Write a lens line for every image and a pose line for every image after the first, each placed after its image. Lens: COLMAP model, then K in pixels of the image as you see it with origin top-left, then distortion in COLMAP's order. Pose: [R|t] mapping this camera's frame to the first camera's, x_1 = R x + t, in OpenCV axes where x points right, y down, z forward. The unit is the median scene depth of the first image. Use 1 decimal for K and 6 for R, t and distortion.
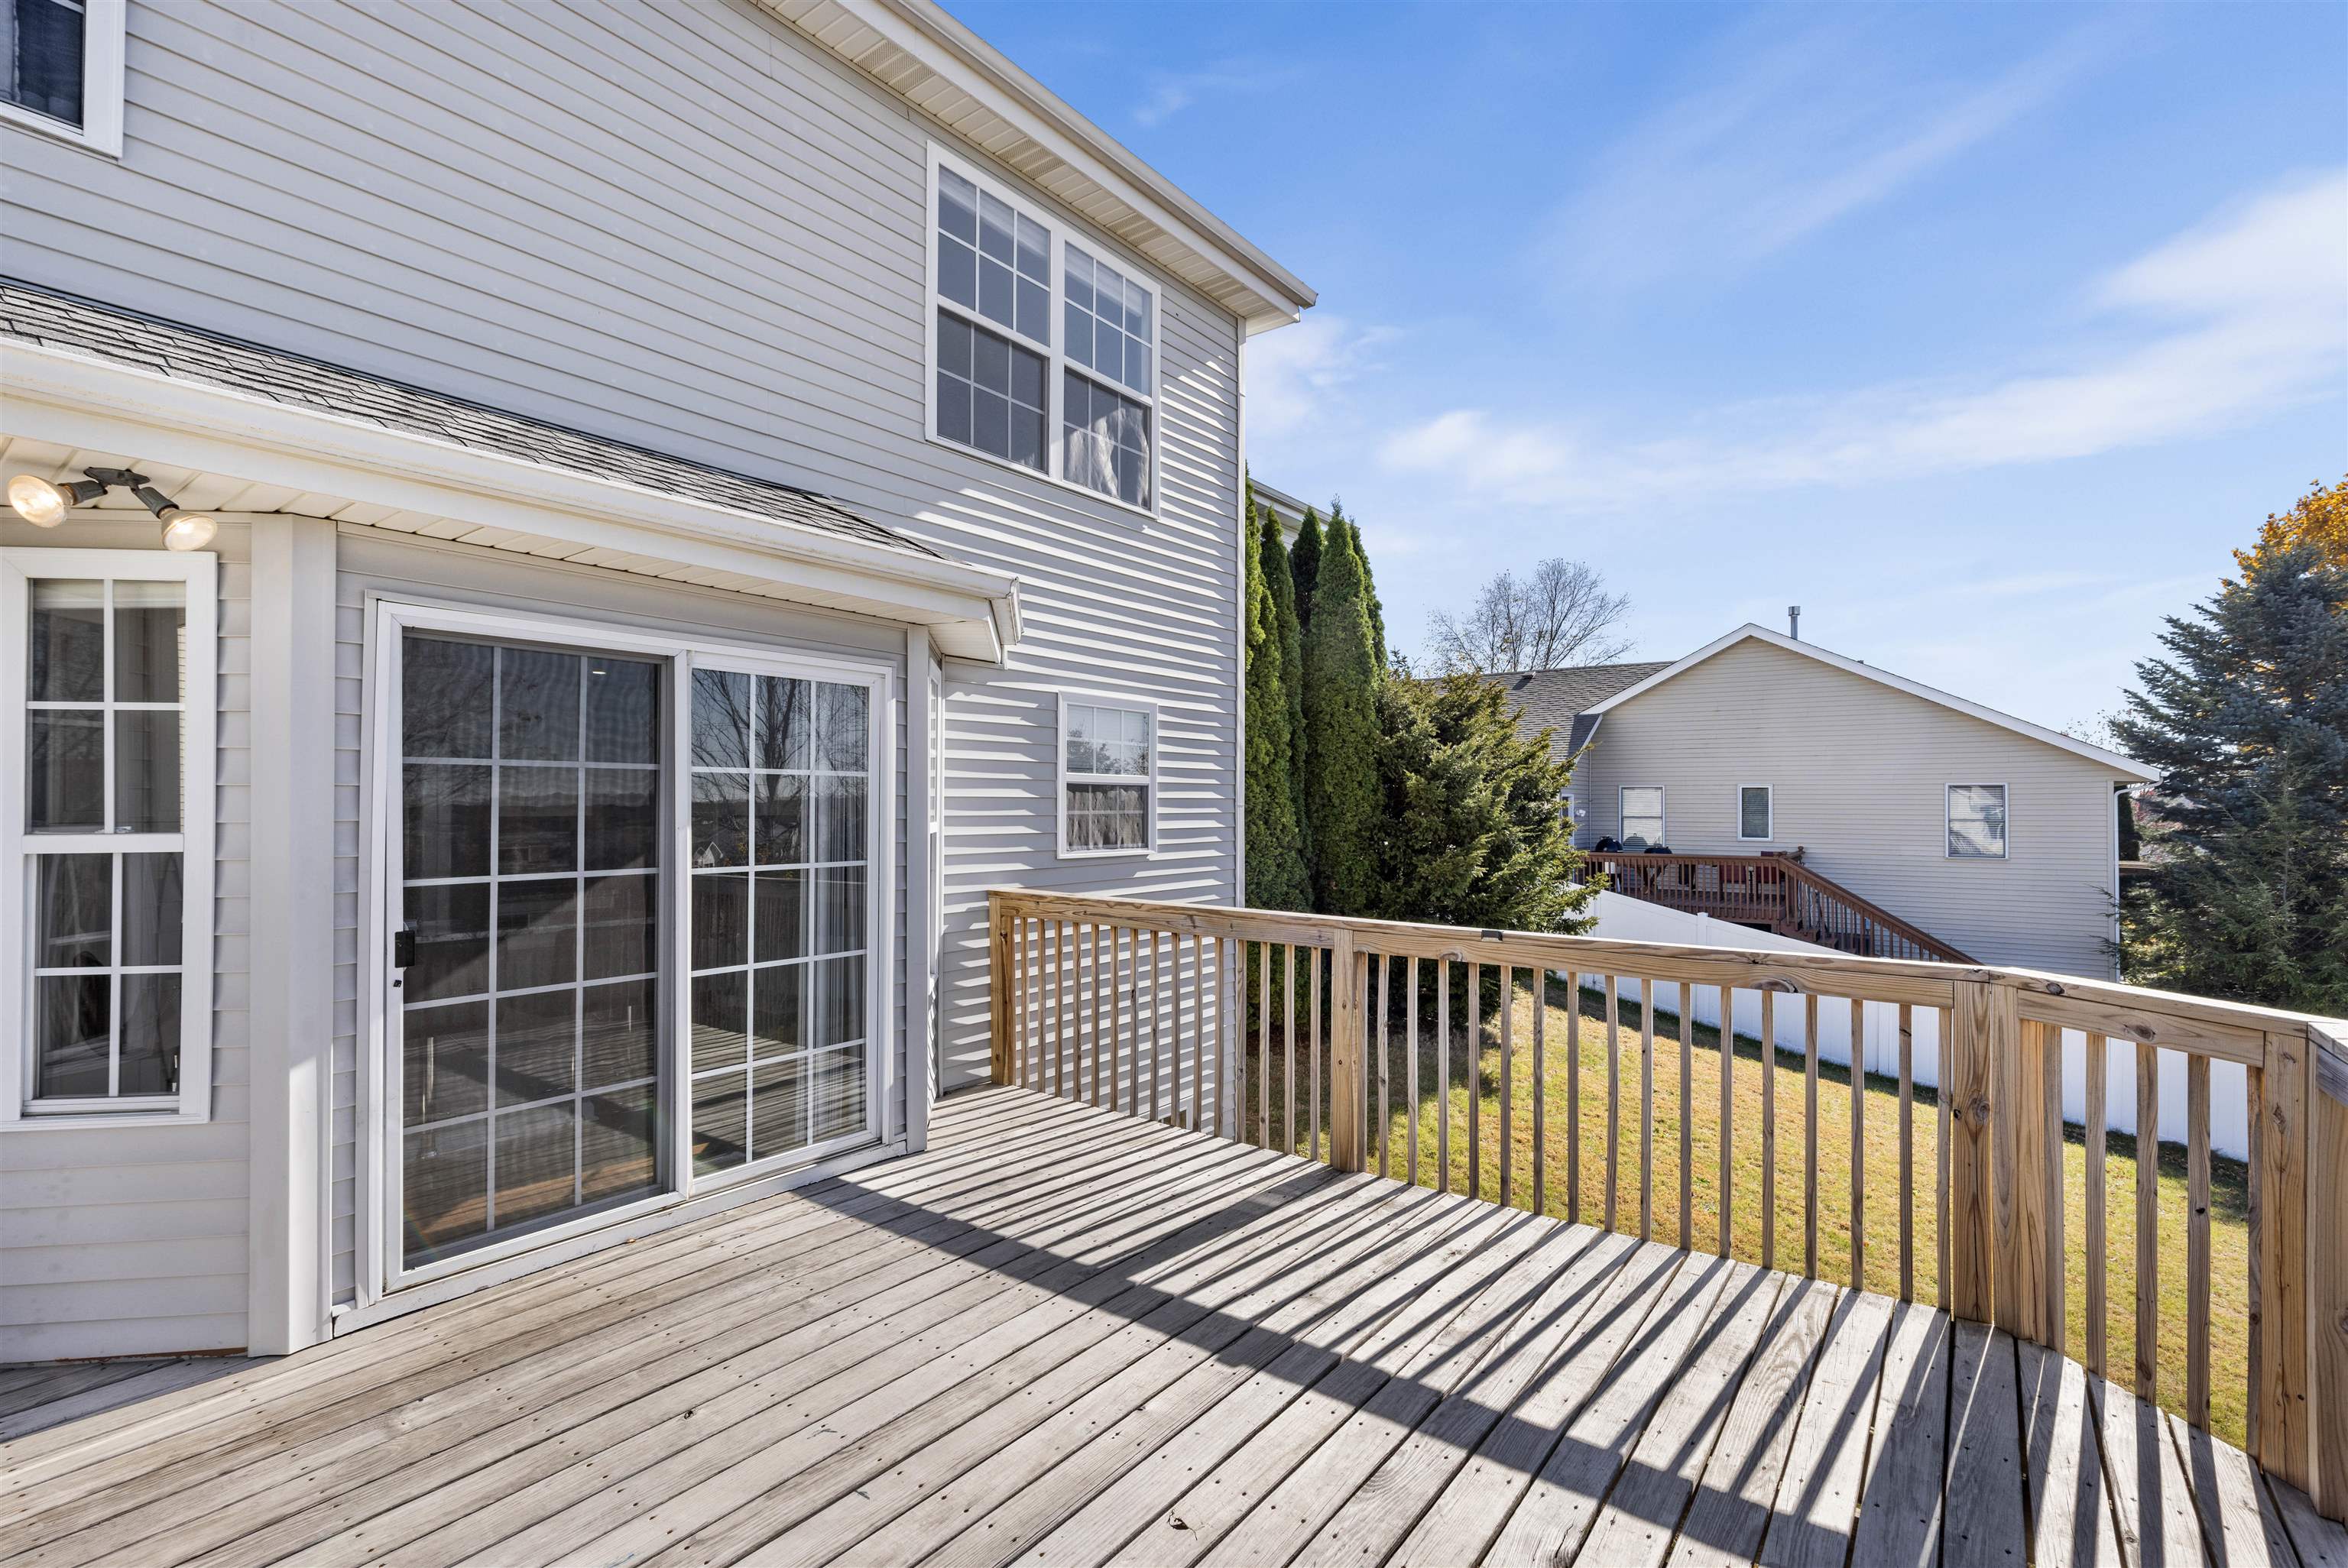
lens RADIAL K [[1072.8, 0, 1169.8], [0, 1072.8, 791.2], [0, 0, 1]] dist [0.000069, -0.000245]
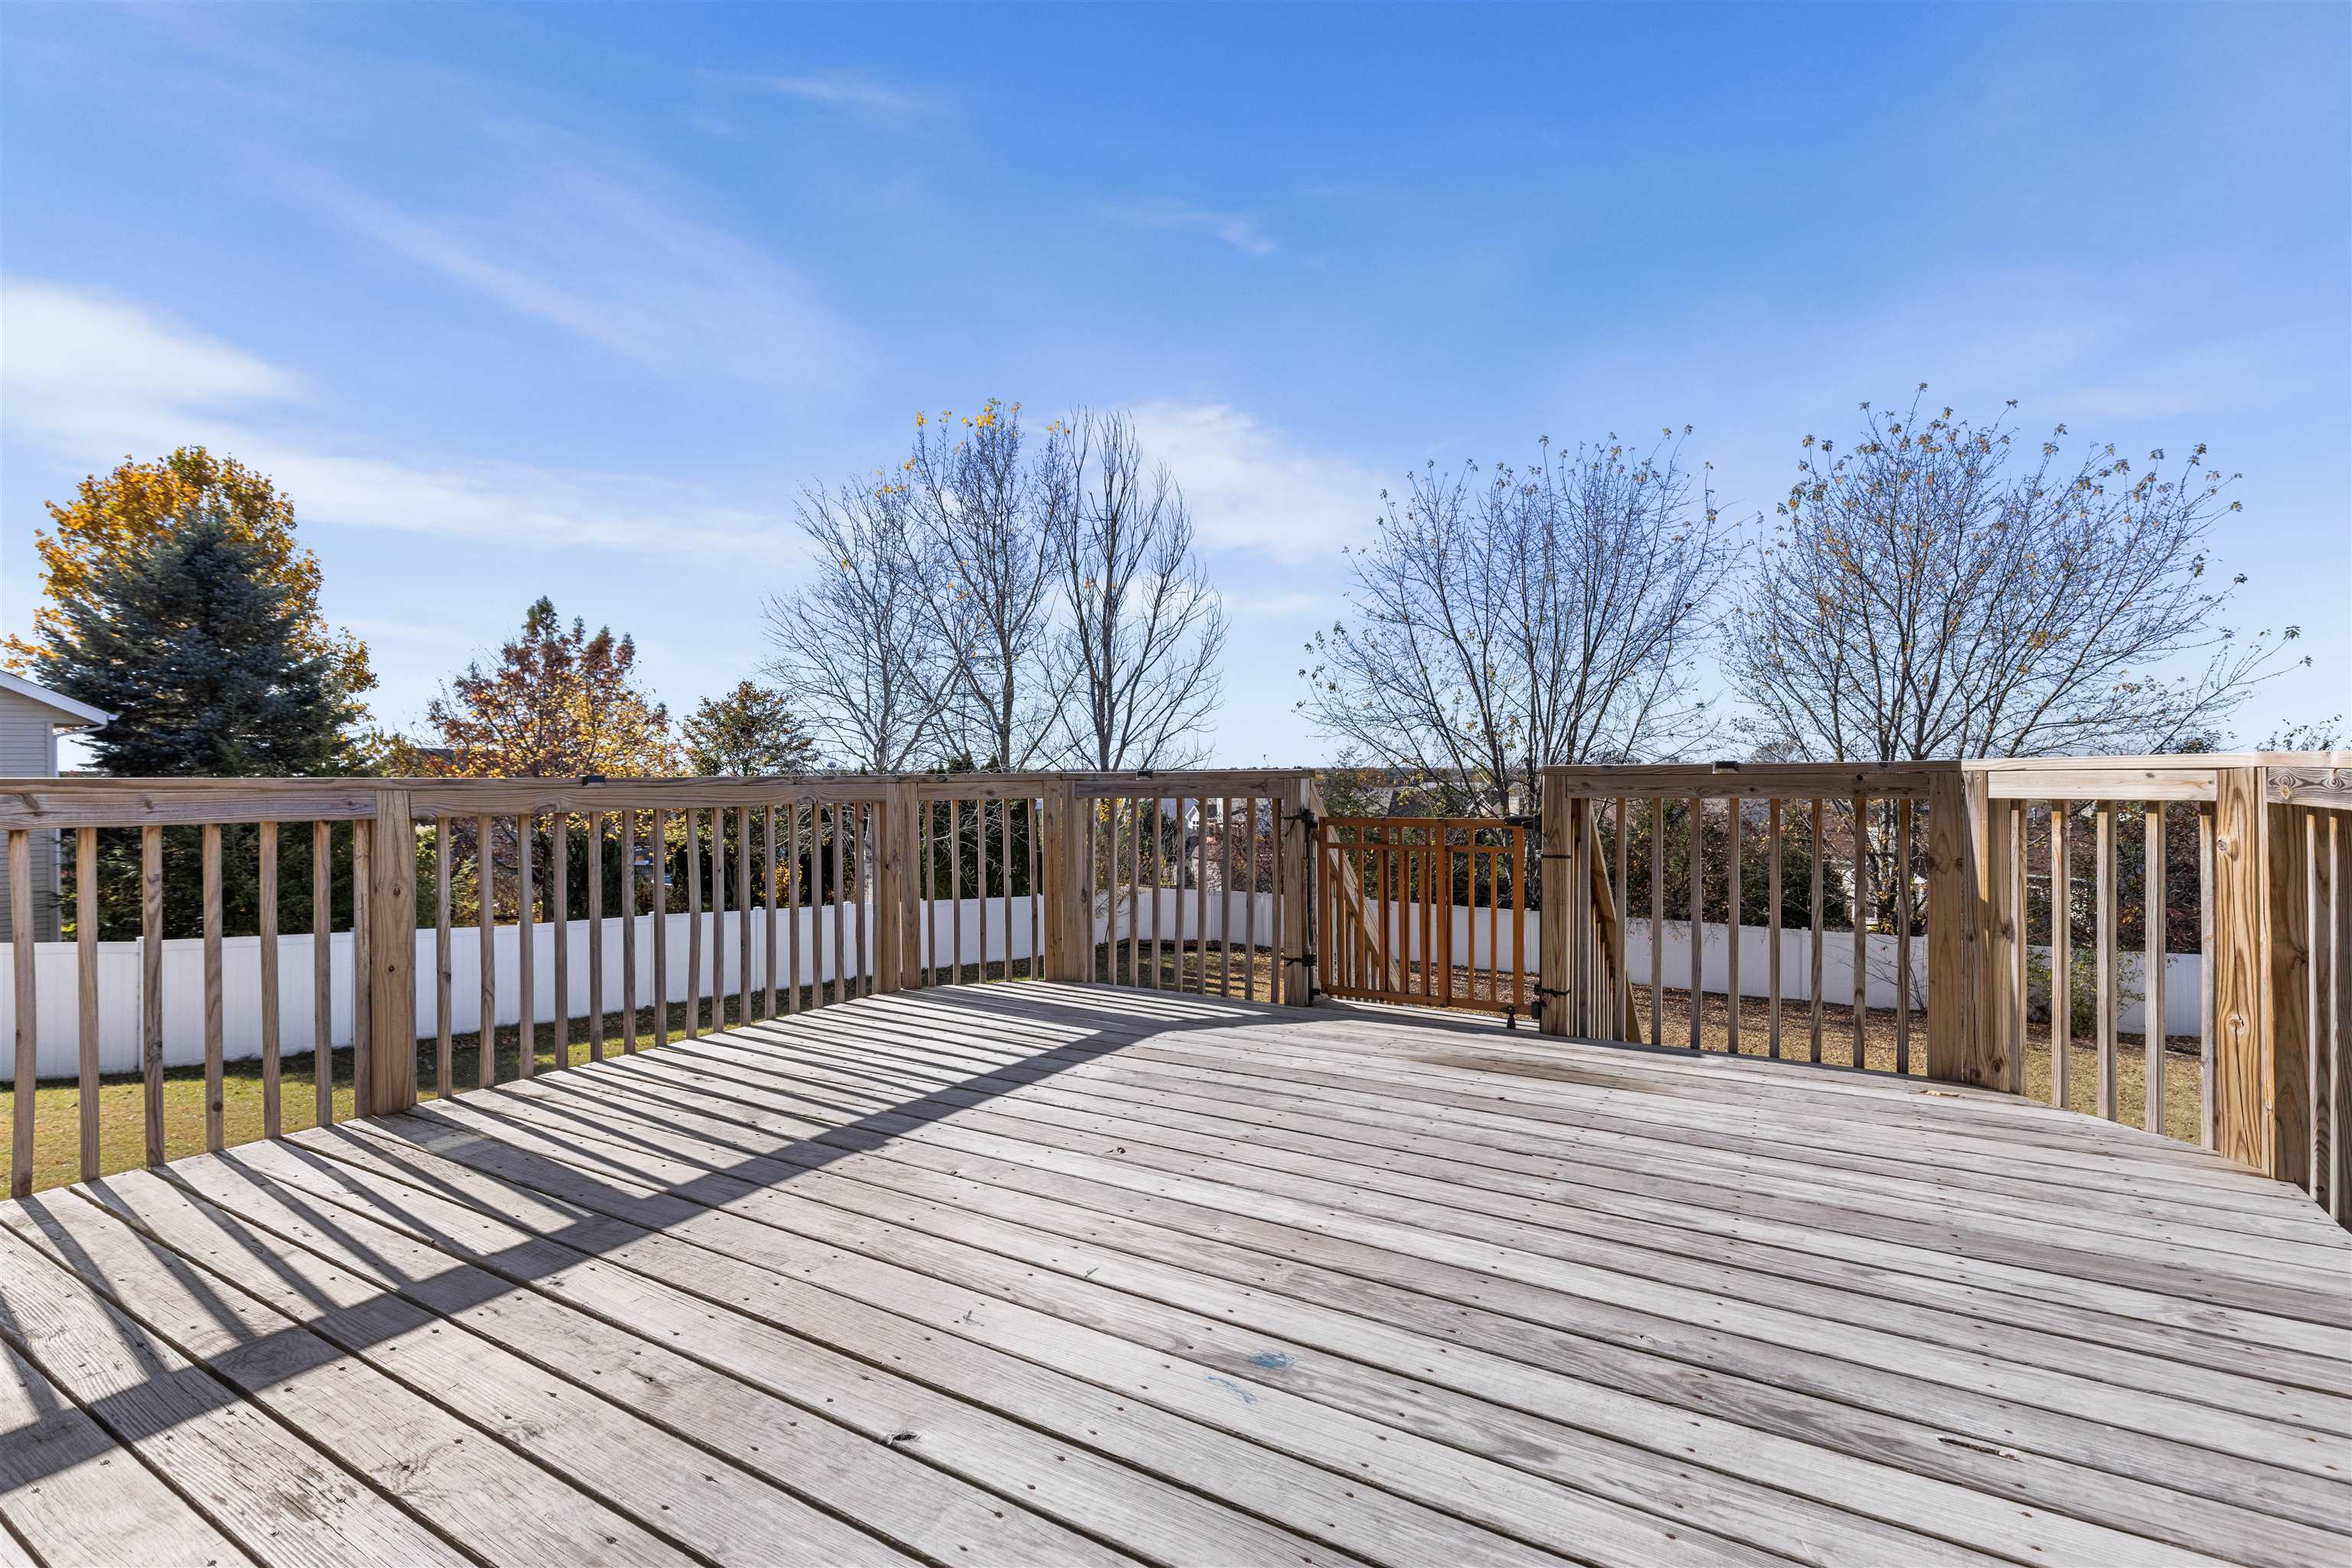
lens RADIAL K [[1074.8, 0, 1176.4], [0, 1074.8, 778.5], [0, 0, 1]] dist [0.000069, -0.000245]
pose [[-0.107429, -0.007295, 0.994186, -0.834942], [-0.006711, 0.999956, 0.006612, 0.141156], [-0.994190, -0.005961, -0.107474, 0.688057]]
